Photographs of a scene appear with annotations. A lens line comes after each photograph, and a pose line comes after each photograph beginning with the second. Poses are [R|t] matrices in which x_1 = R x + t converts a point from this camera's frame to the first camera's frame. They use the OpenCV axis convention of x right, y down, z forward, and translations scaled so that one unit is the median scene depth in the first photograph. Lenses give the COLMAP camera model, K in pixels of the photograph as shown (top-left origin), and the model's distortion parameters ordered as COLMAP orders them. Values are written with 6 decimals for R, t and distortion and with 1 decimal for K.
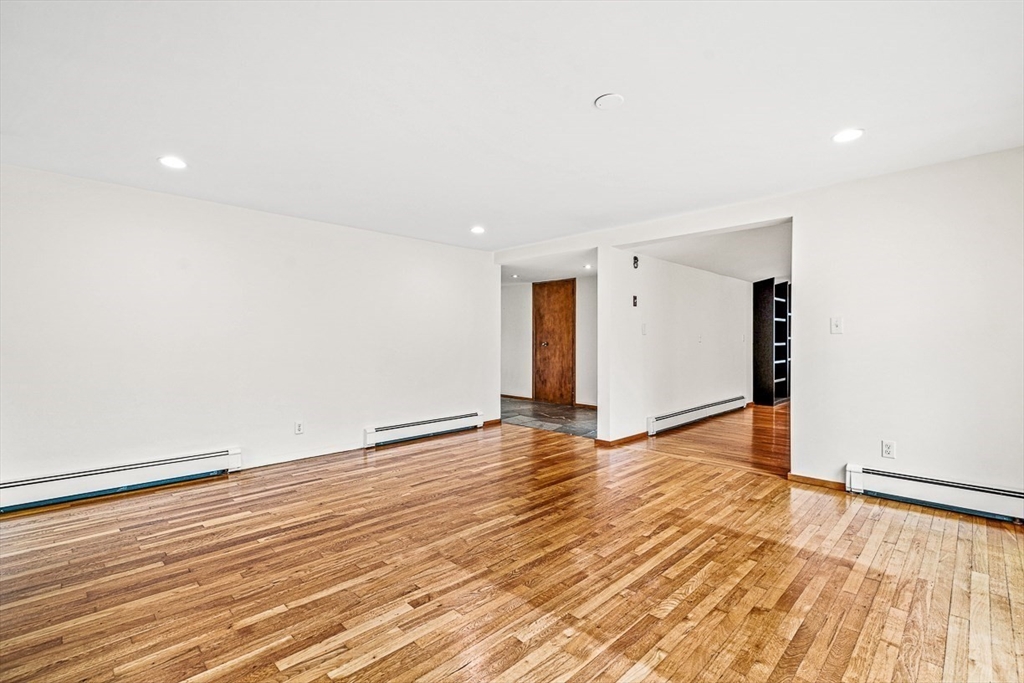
lens RADIAL K [[464.3, 0, 514.4], [0, 464.3, 342.1], [0, 0, 1]] dist [0.000565, -0.000013]
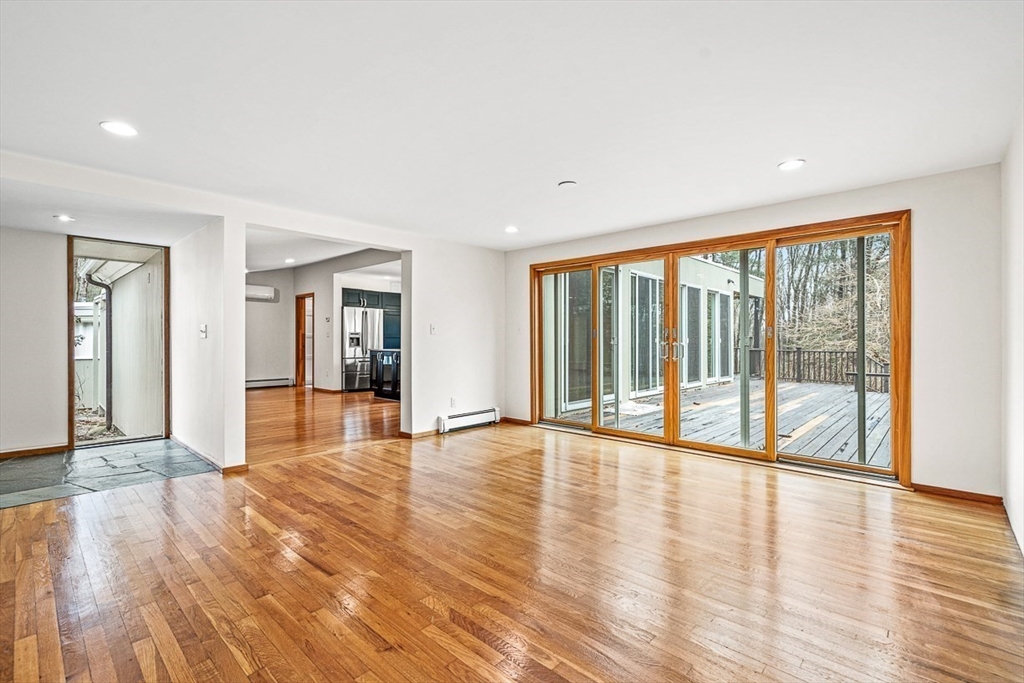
lens RADIAL K [[464.3, 0, 507.4], [0, 464.3, 343.7], [0, 0, 1]] dist [0.000565, -0.000013]
pose [[-0.032914, -0.011237, 0.999395, -0.905854], [0.000608, 0.999936, 0.011263, -0.004549], [-0.999458, 0.000979, -0.032905, 0.845622]]
